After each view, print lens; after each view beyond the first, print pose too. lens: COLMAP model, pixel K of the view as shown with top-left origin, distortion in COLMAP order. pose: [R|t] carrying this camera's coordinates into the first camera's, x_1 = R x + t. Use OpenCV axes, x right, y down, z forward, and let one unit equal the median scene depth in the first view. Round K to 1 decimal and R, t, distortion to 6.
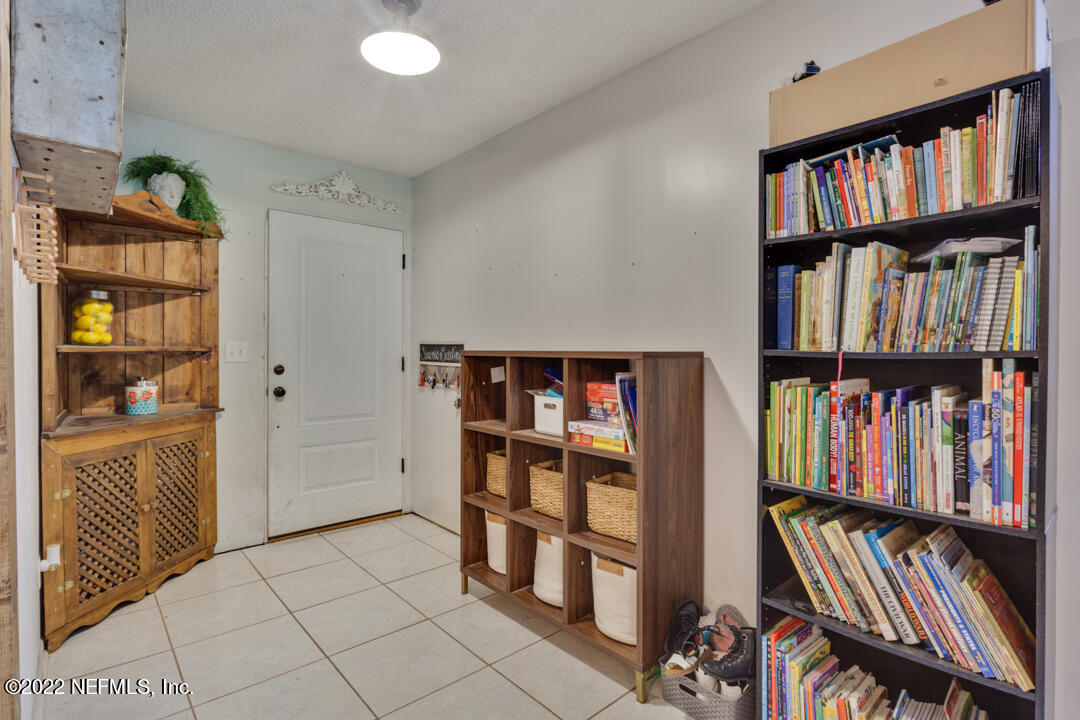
lens RADIAL K [[521.5, 0, 537.7], [0, 521.5, 354.6], [0, 0, 1]] dist [-0.001959, -0.000190]
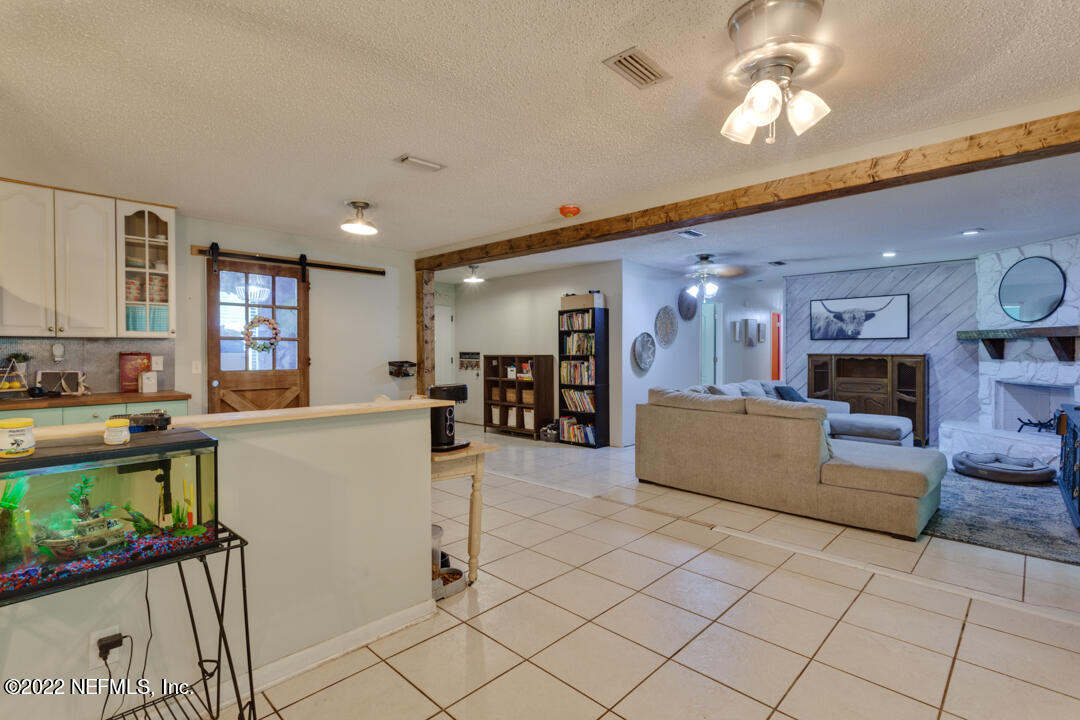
lens RADIAL K [[521.5, 0, 537.7], [0, 521.5, 354.6], [0, 0, 1]] dist [-0.001959, -0.000190]
pose [[0.997086, -0.006641, 0.076002, -0.082246], [0.007010, 0.999965, -0.004593, 0.009773], [-0.075969, 0.005112, 0.997097, -2.929415]]
